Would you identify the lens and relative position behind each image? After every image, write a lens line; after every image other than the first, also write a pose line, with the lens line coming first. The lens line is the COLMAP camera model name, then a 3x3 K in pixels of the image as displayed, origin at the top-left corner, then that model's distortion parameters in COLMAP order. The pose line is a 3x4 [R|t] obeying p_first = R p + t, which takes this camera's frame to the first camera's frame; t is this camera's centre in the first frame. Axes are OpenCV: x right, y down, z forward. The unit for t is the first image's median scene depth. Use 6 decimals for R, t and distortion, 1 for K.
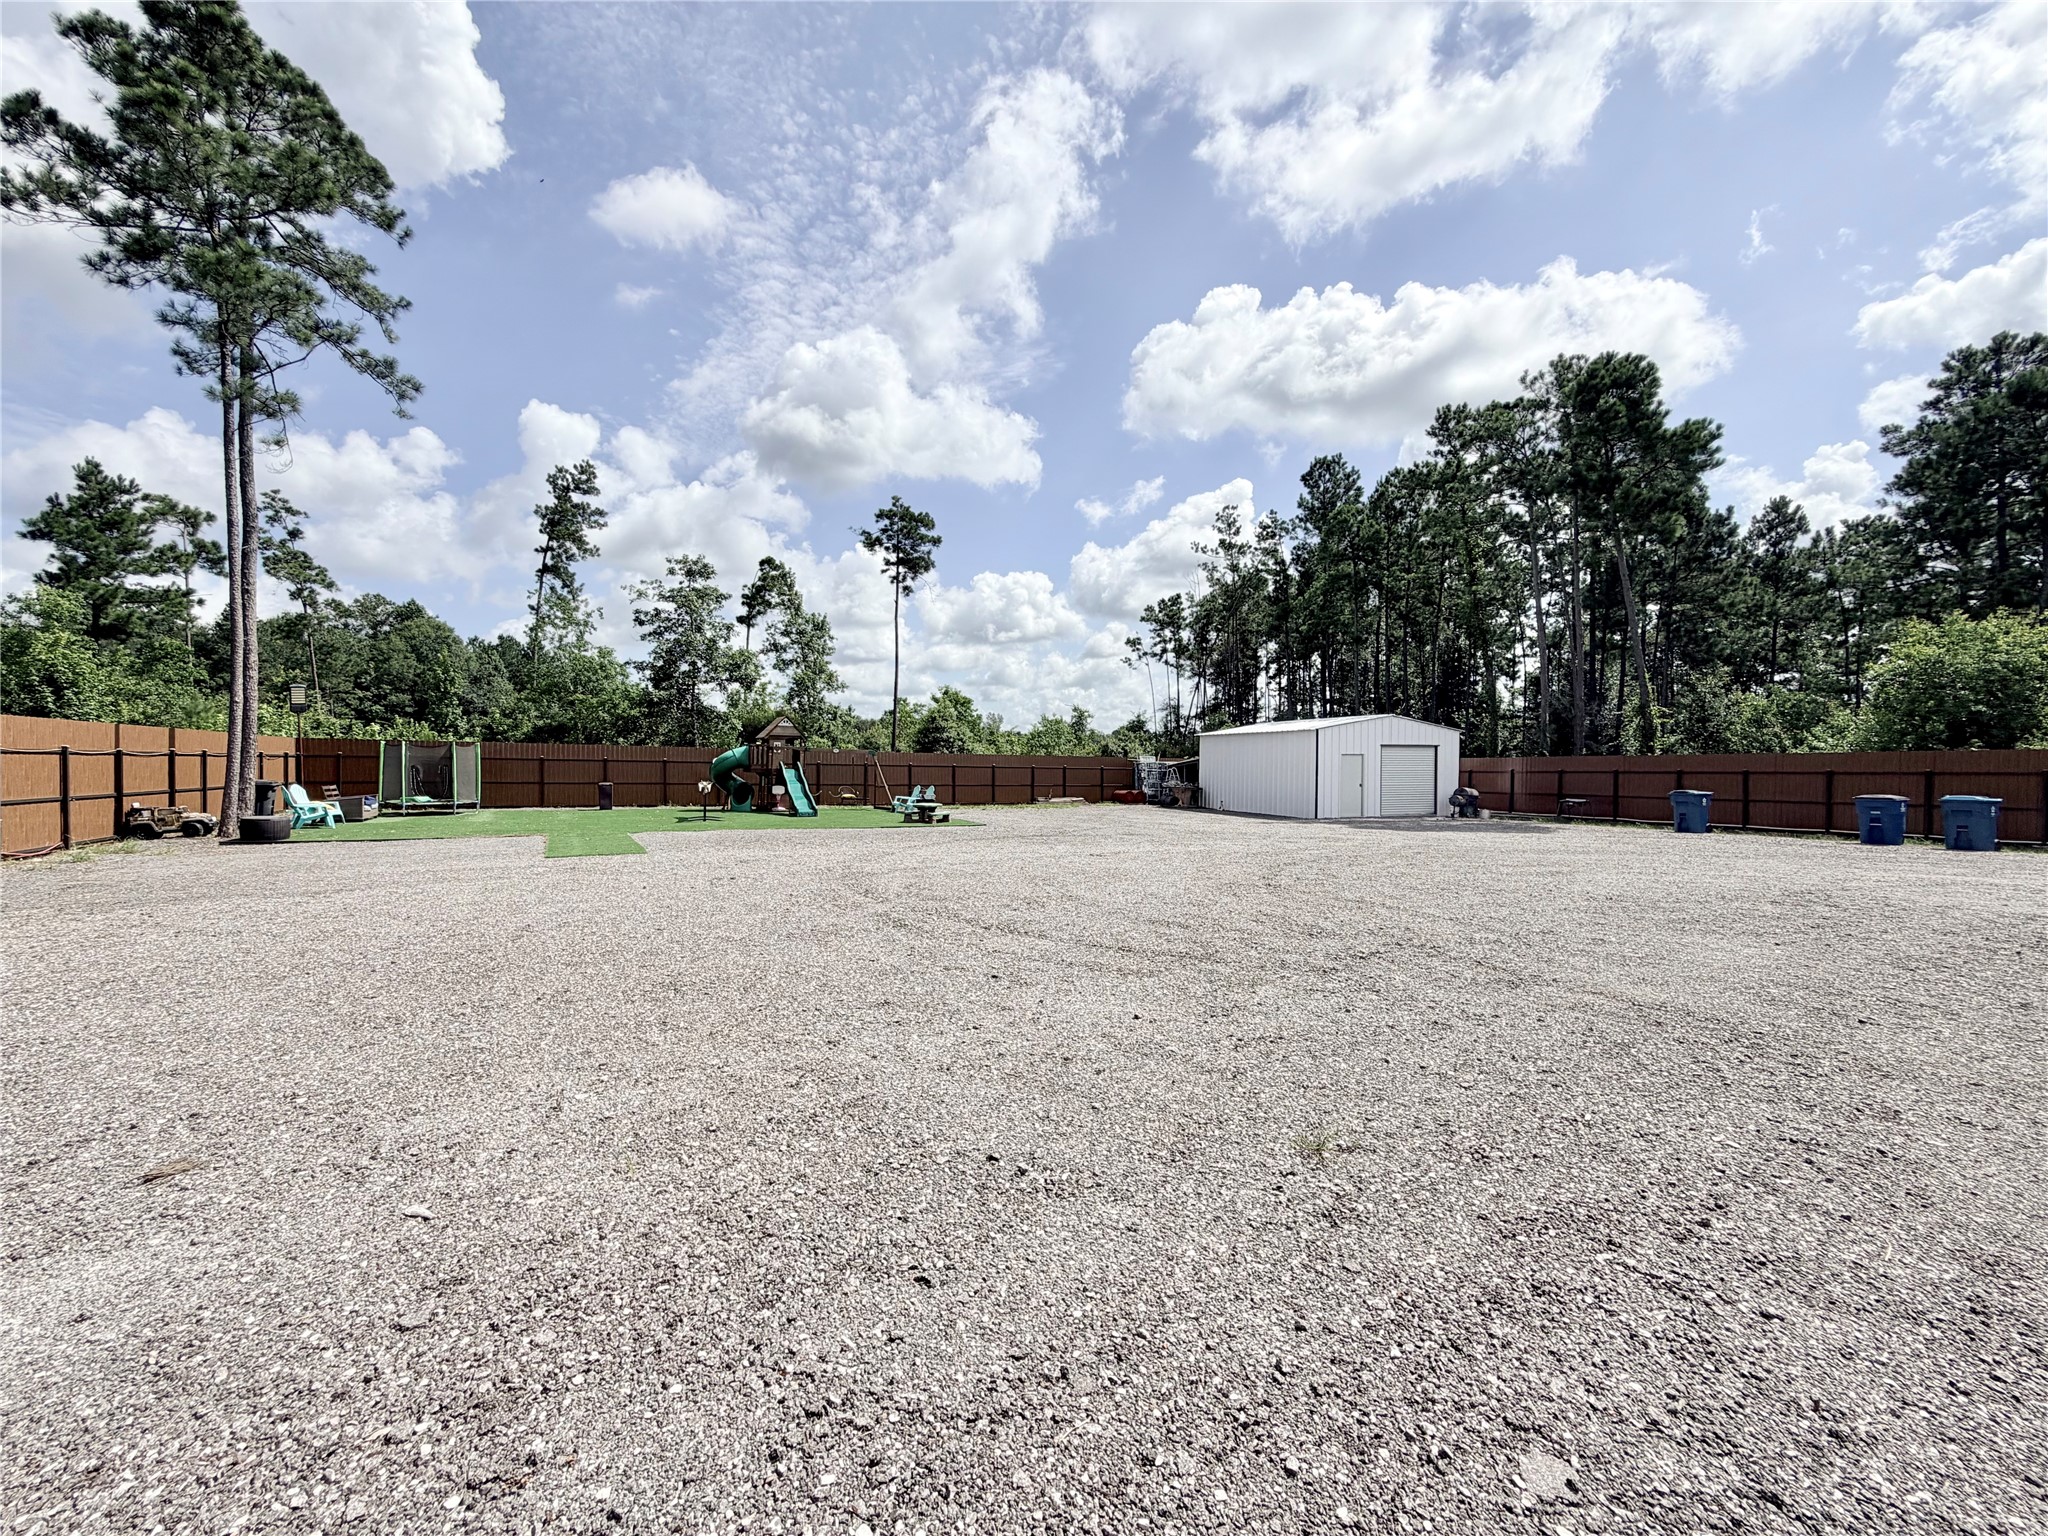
lens RADIAL K [[815.5, 0, 1009.6], [0, 815.5, 774.6], [0, 0, 1]] dist [0.001826, -0.000870]
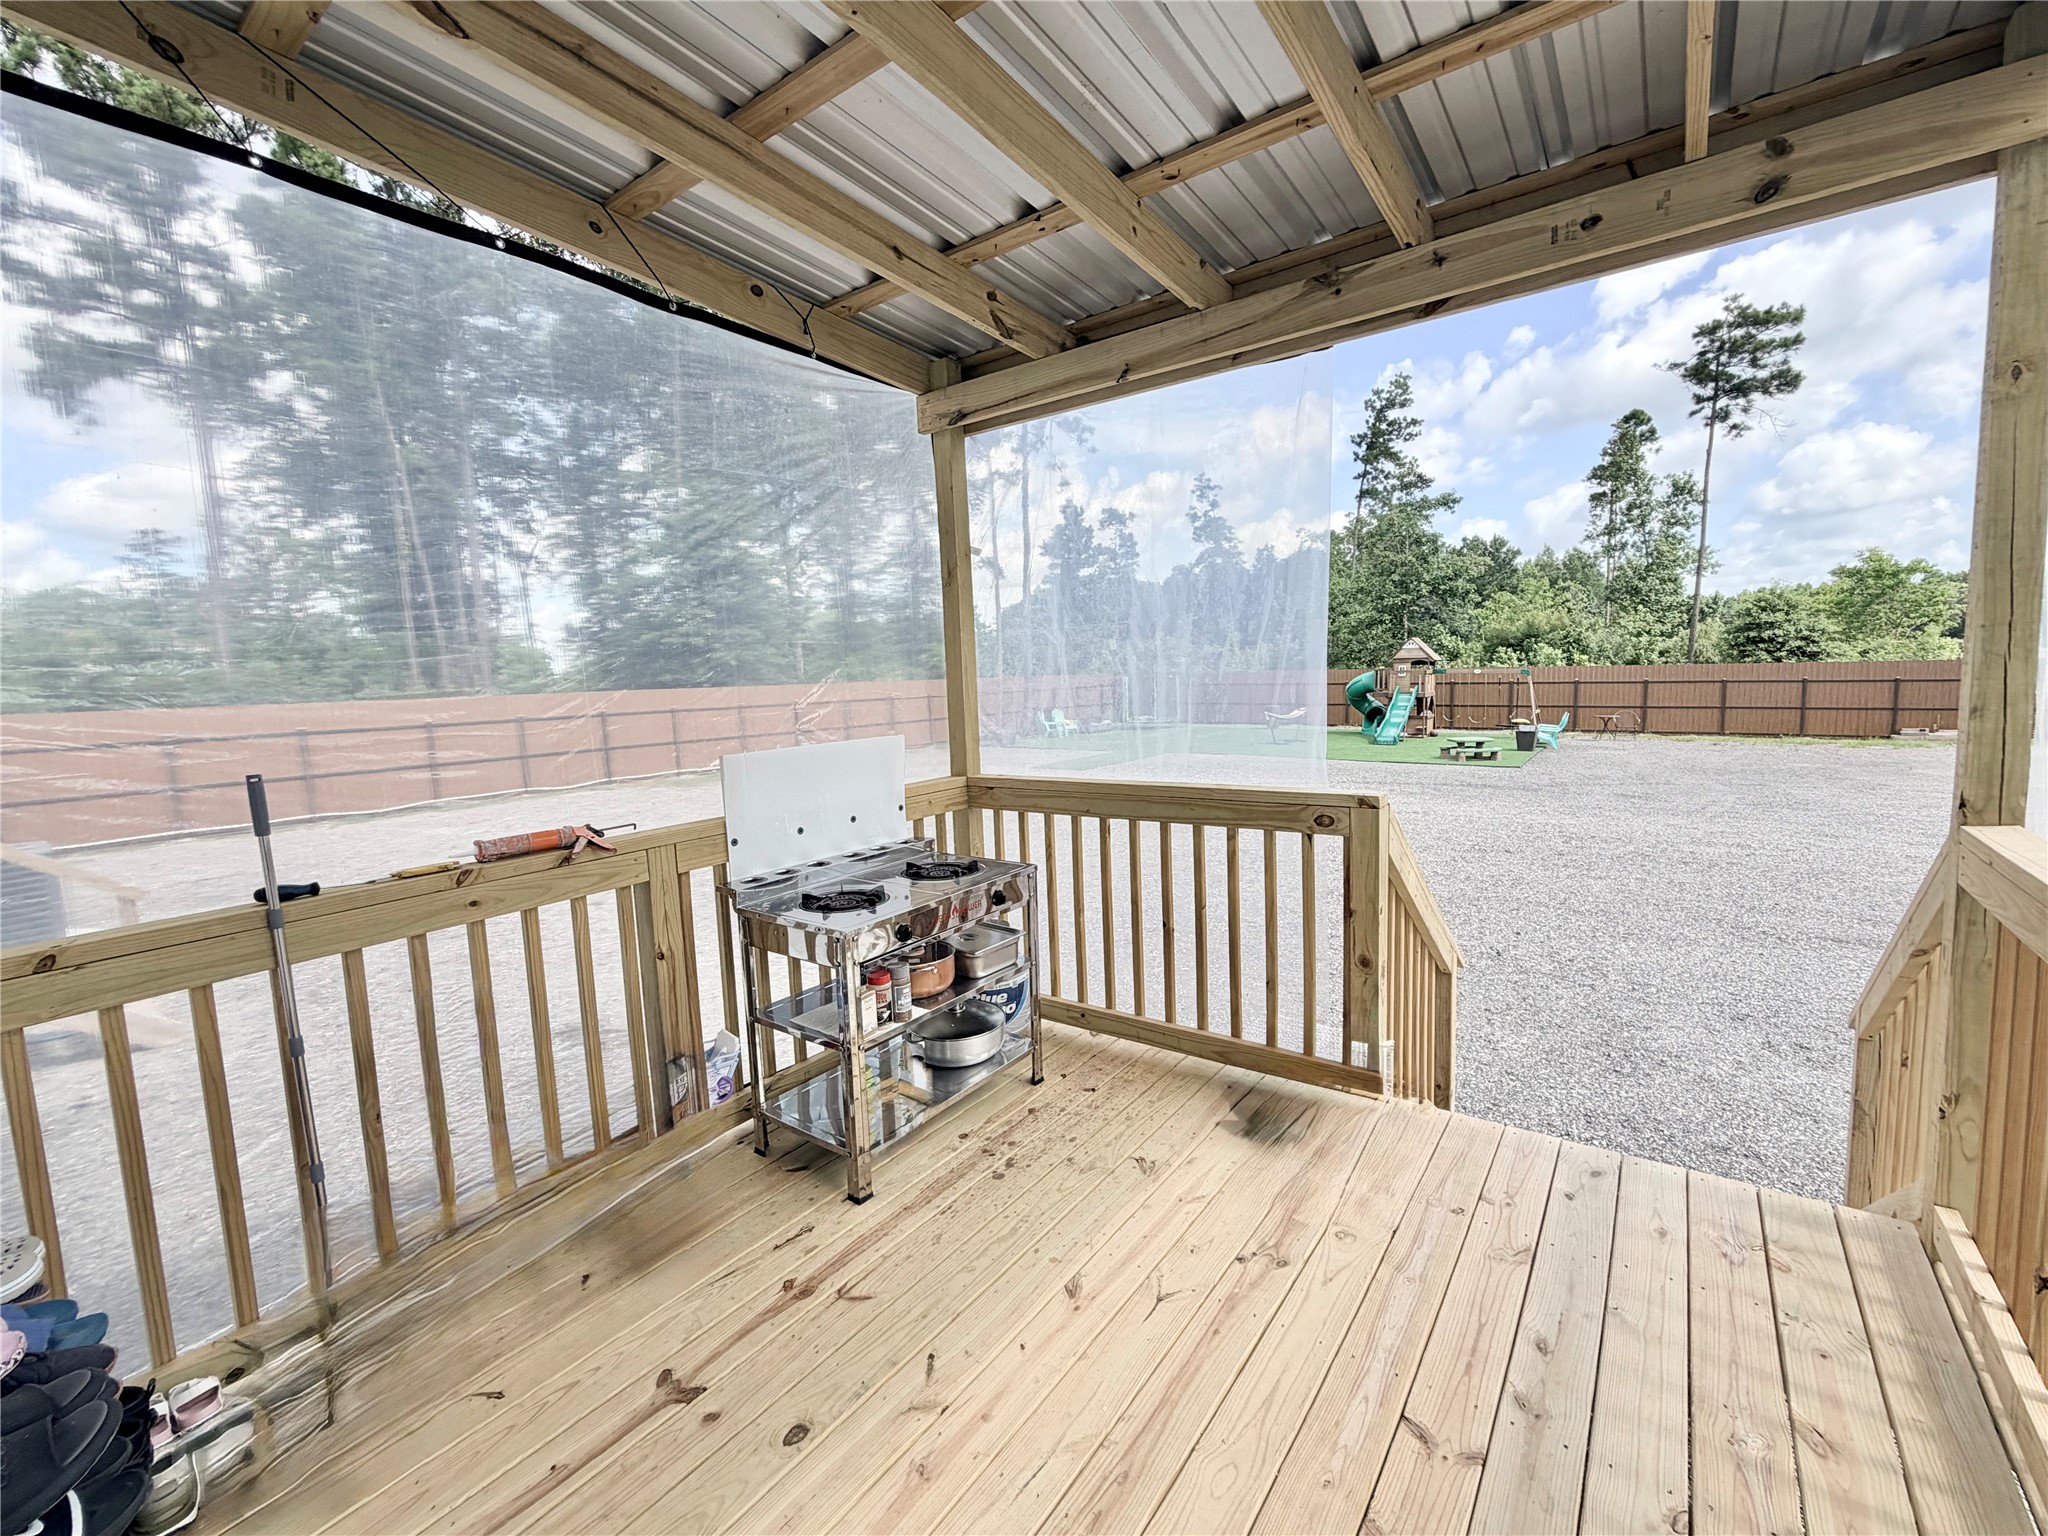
lens RADIAL K [[880.3, 0, 1033.7], [0, 880.3, 765.6], [0, 0, 1]] dist [-0.009859, 0.000097]
pose [[0.457787, 0.071096, -0.886215, 0.261555], [0.025064, 0.995369, 0.092800, -0.018086], [0.888709, -0.064695, 0.453885, 0.083408]]
